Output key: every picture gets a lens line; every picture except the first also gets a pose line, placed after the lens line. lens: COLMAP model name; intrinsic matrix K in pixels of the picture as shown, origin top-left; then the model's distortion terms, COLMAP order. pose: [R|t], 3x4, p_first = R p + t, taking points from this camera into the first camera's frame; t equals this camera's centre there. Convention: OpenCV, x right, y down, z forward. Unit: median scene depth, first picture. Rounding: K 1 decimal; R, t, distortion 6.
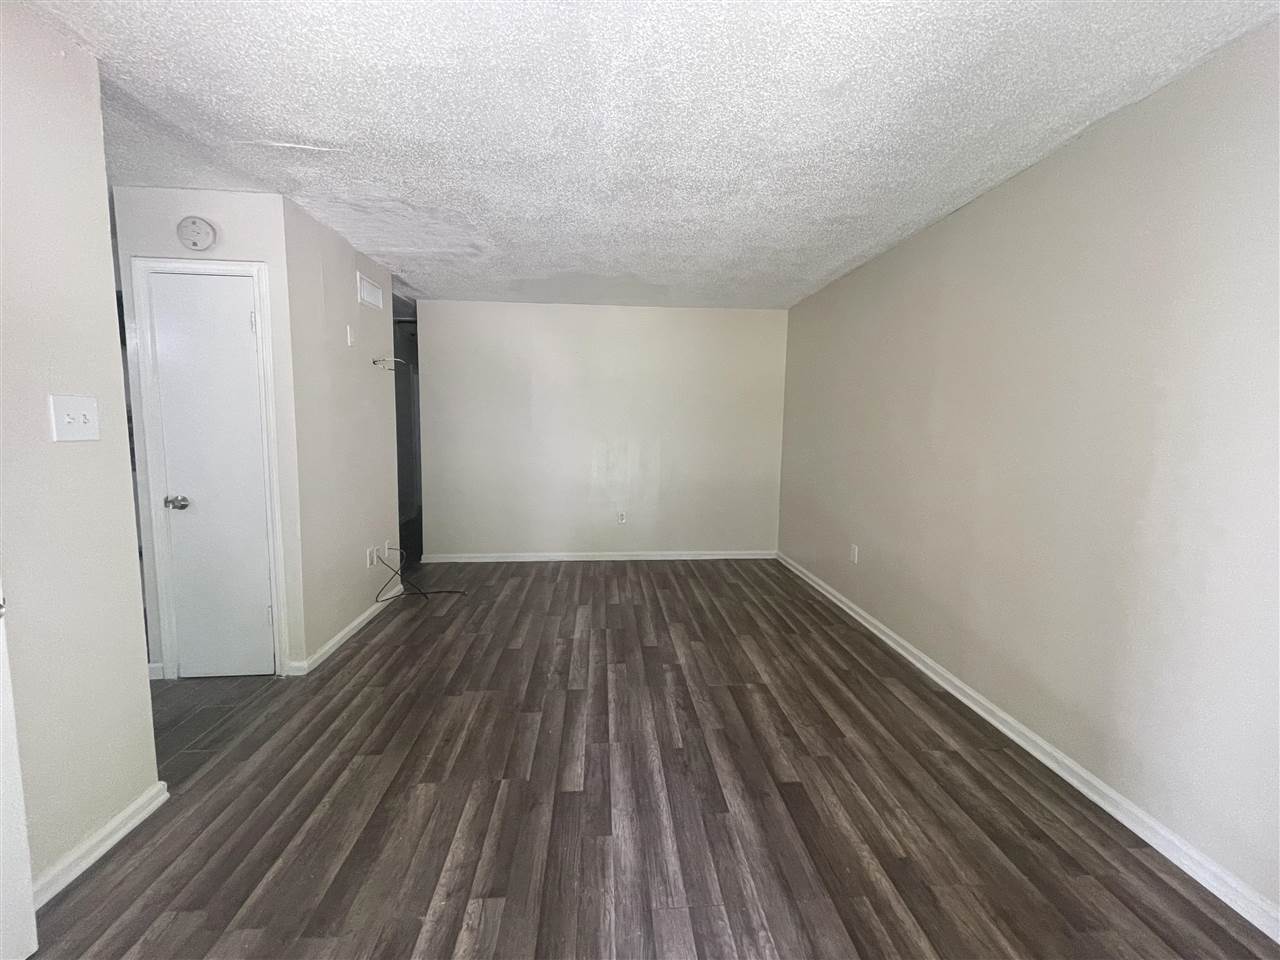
lens RADIAL K [[517.1, 0, 640.0], [0, 517.1, 480.0], [0, 0, 1]] dist [-0.000202, -0.001078]
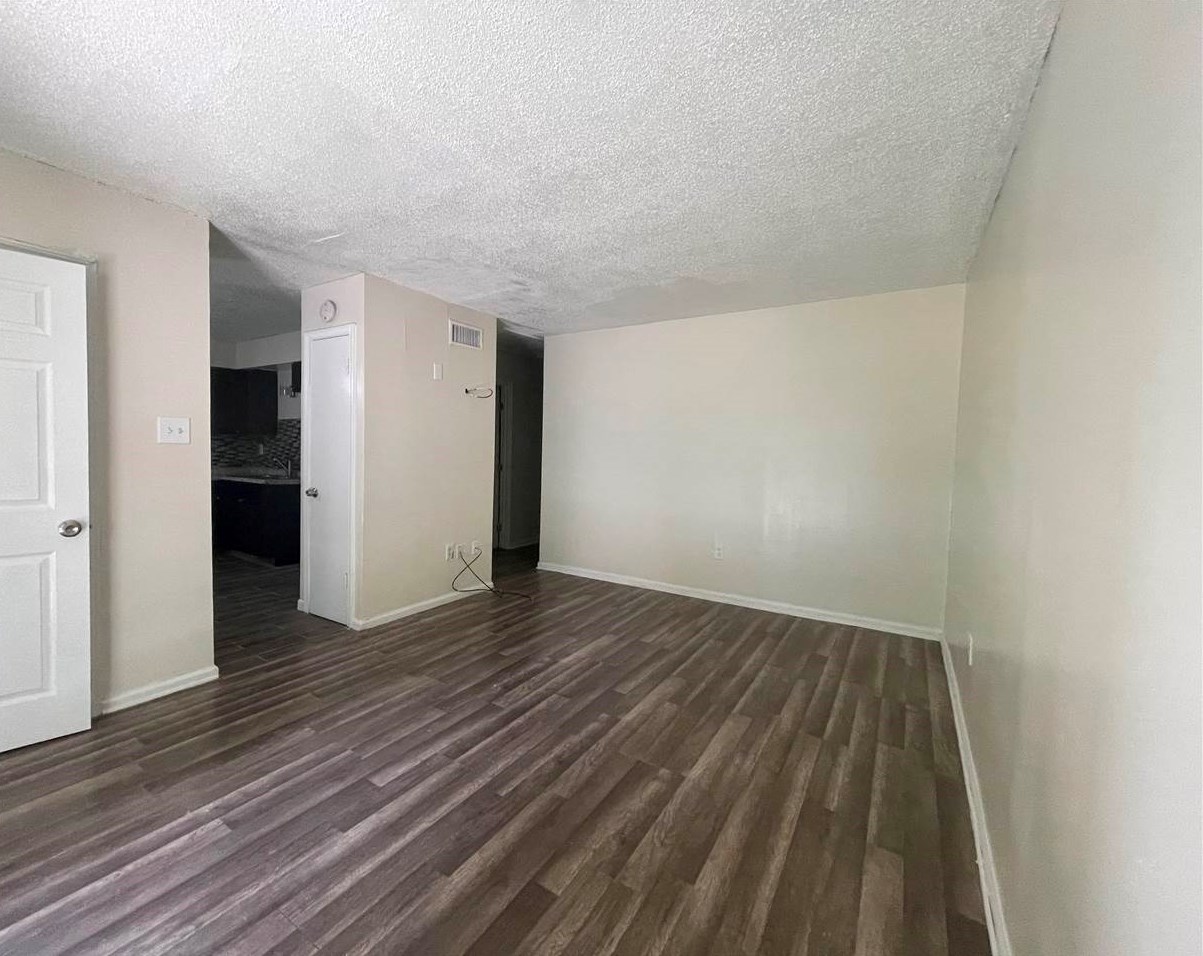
lens RADIAL K [[517.4, 0, 559.2], [0, 517.4, 476.5], [0, 0, 1]] dist [-0.002059, 0.000023]
pose [[0.784000, 0.039010, -0.619534, 0.556479], [-0.078972, 0.996182, -0.037210, -0.001600], [0.615717, 0.078098, 0.784087, 0.263413]]
